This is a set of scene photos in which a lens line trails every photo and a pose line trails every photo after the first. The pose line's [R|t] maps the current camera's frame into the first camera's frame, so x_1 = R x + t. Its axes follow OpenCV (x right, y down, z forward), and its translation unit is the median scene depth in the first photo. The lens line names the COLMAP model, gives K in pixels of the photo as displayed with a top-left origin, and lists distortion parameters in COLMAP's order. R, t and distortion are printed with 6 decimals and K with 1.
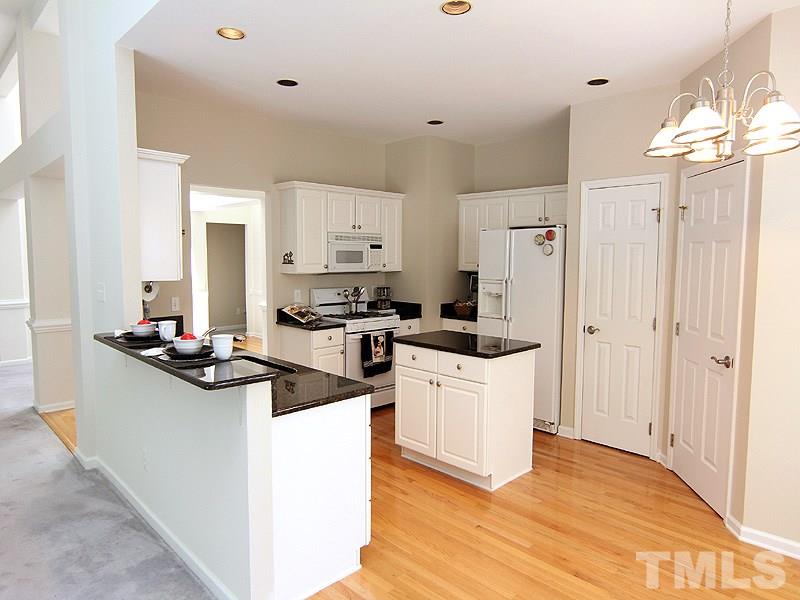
lens RADIAL K [[511.6, 0, 400.0], [0, 511.6, 300.0], [0, 0, 1]] dist [-0.000099, -0.000306]
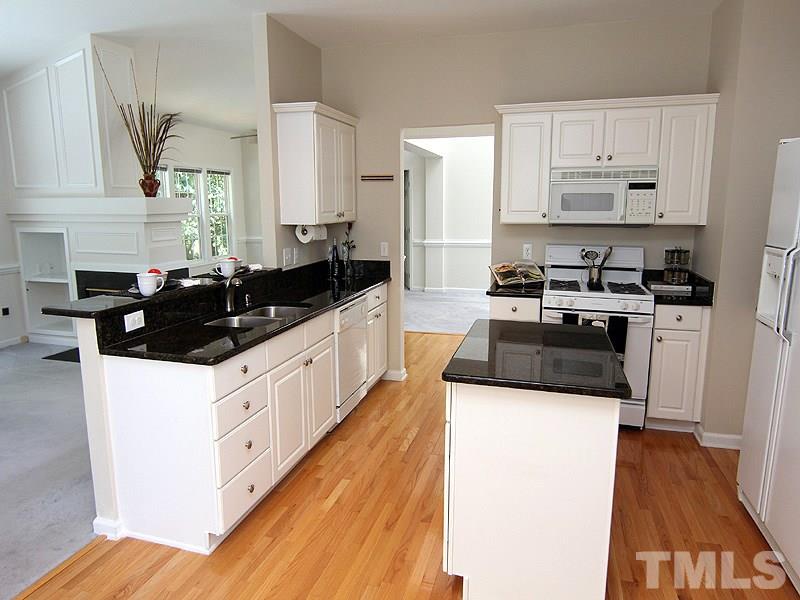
lens RADIAL K [[529.6, 0, 398.5], [0, 529.6, 279.2], [0, 0, 1]] dist [-0.003650, -0.003325]
pose [[0.491894, 0.121613, -0.862120, 0.407745], [-0.071626, 0.992493, 0.099137, -0.032261], [0.867704, 0.012986, 0.496912, 0.412543]]
